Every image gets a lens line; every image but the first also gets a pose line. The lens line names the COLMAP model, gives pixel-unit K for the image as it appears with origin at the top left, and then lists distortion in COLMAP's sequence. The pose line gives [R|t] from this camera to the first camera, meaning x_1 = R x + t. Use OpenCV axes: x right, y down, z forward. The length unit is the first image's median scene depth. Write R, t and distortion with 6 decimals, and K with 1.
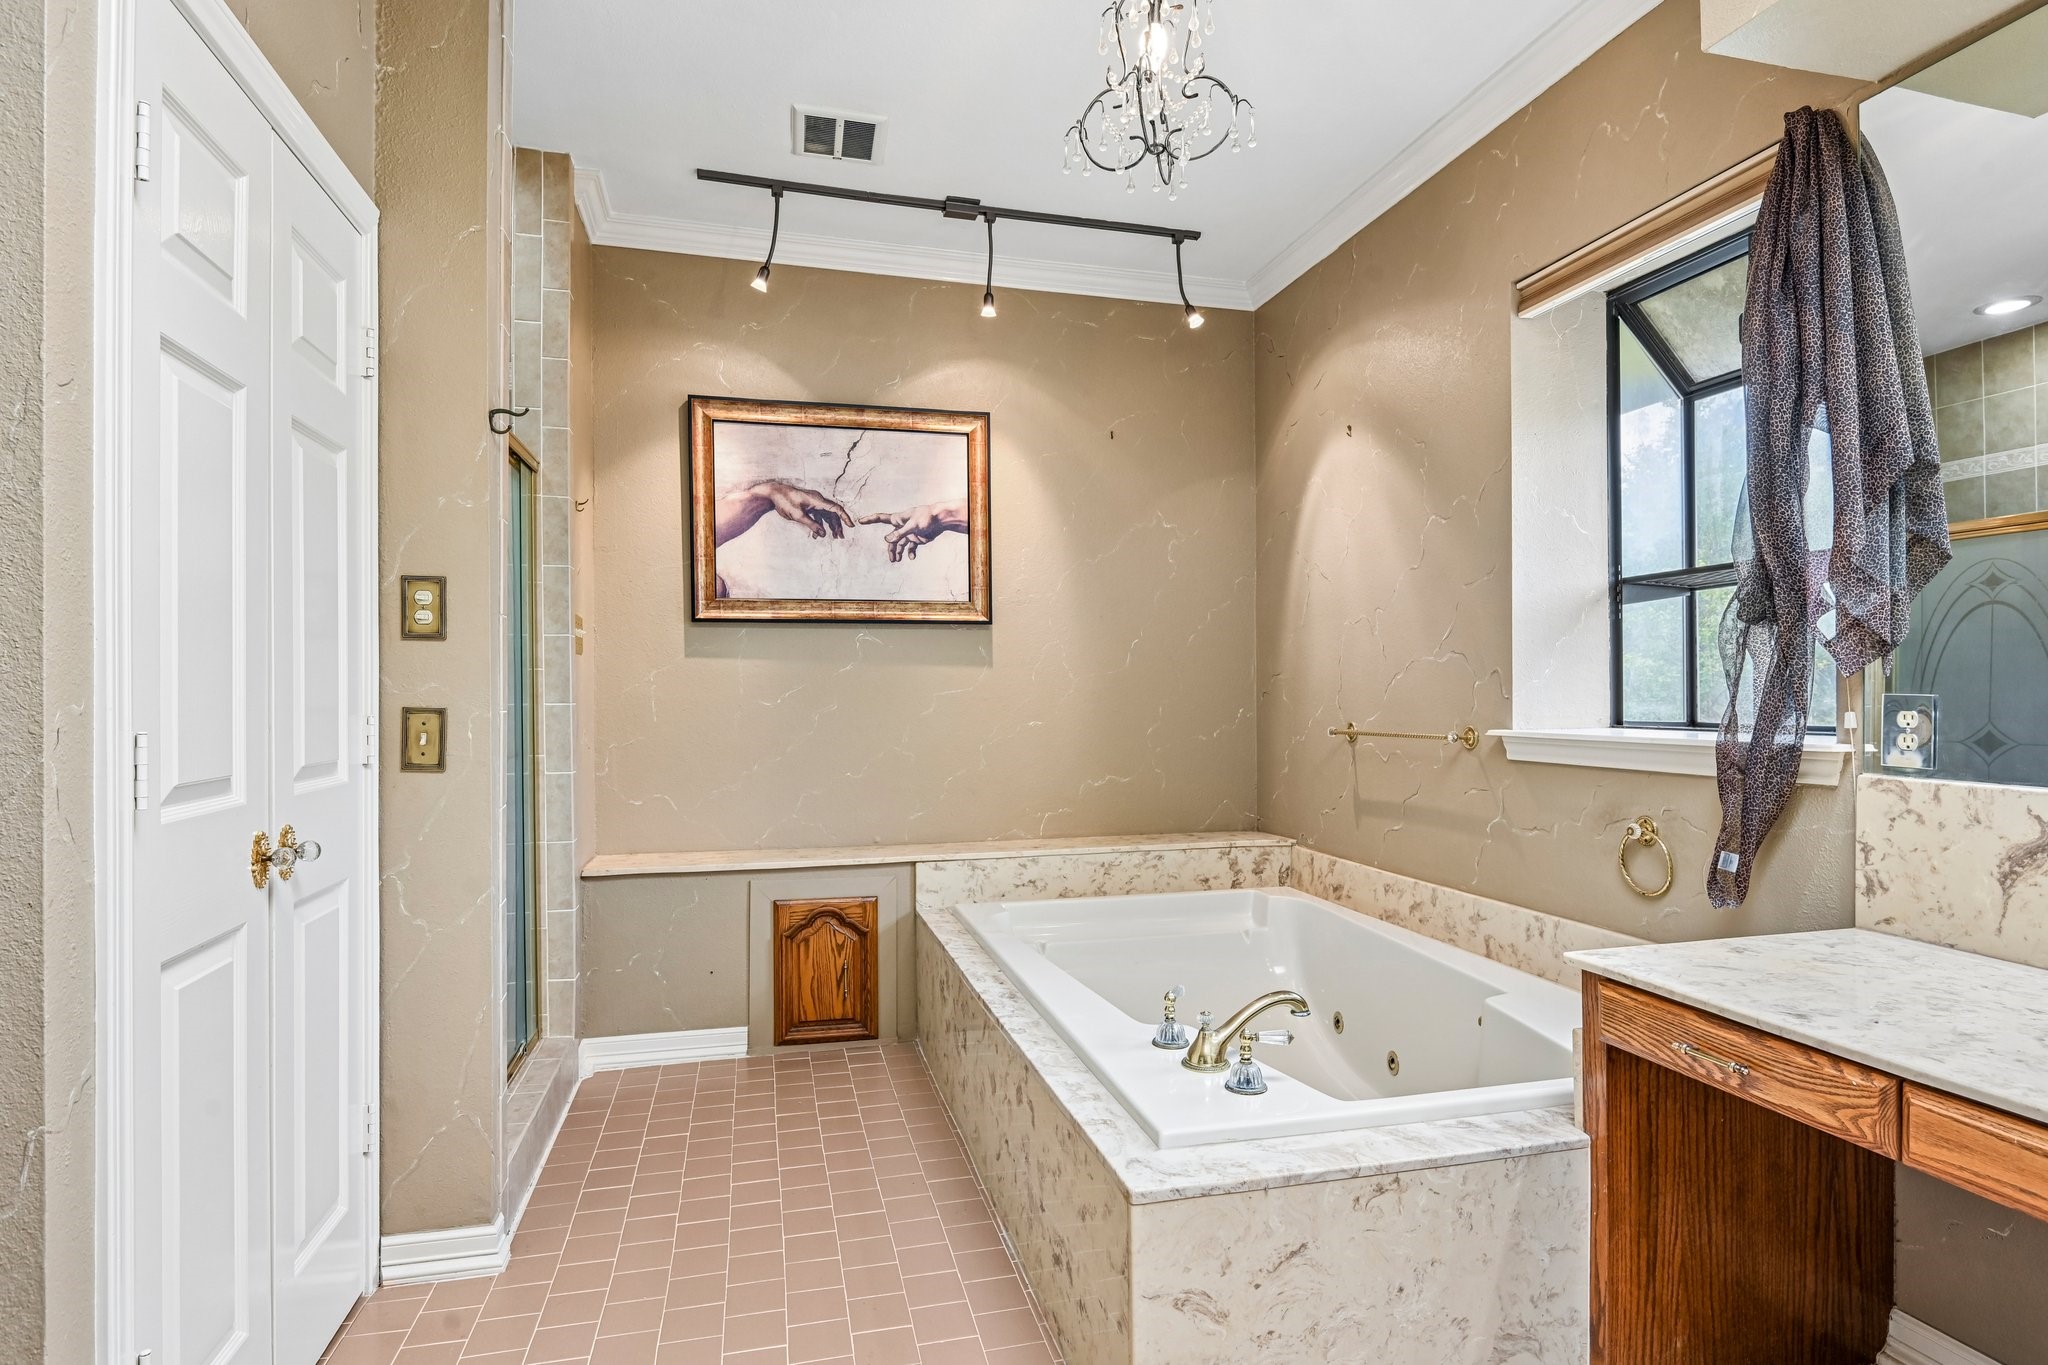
lens RADIAL K [[1067.9, 0, 1038.5], [0, 1067.9, 690.0], [0, 0, 1]] dist [-0.000644, -0.013107]
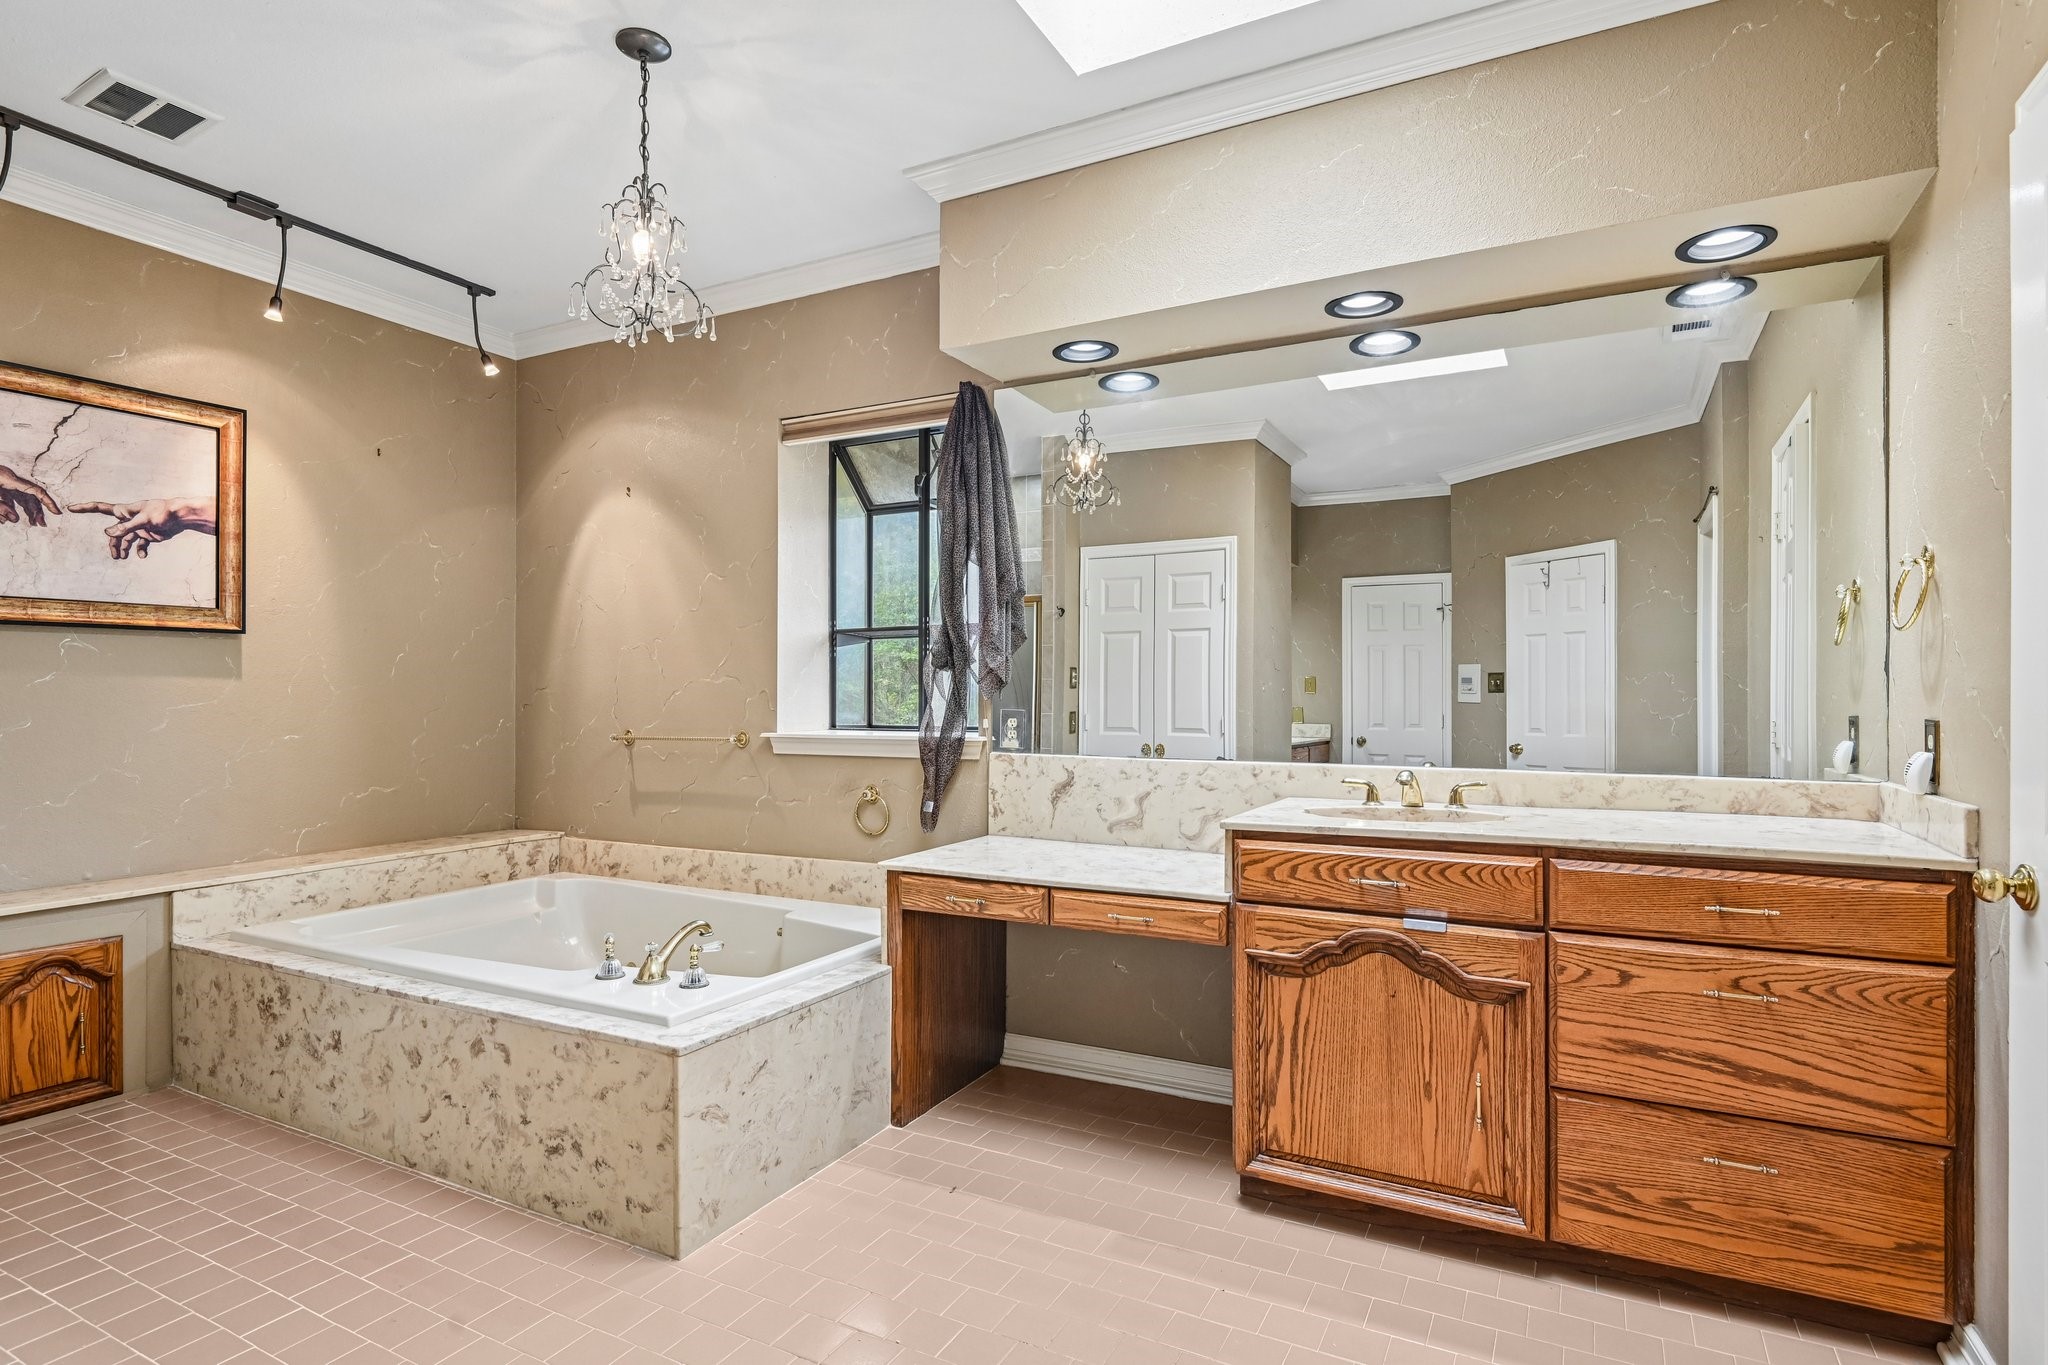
lens RADIAL K [[1050.1, 0, 1038.3], [0, 1050.1, 704.3], [0, 0, 1]] dist [-0.003668, -0.016260]
pose [[0.663049, -0.003781, 0.748567, -0.367298], [-0.004382, 0.999951, 0.008932, -0.014488], [-0.748564, -0.009202, 0.662999, -0.188154]]
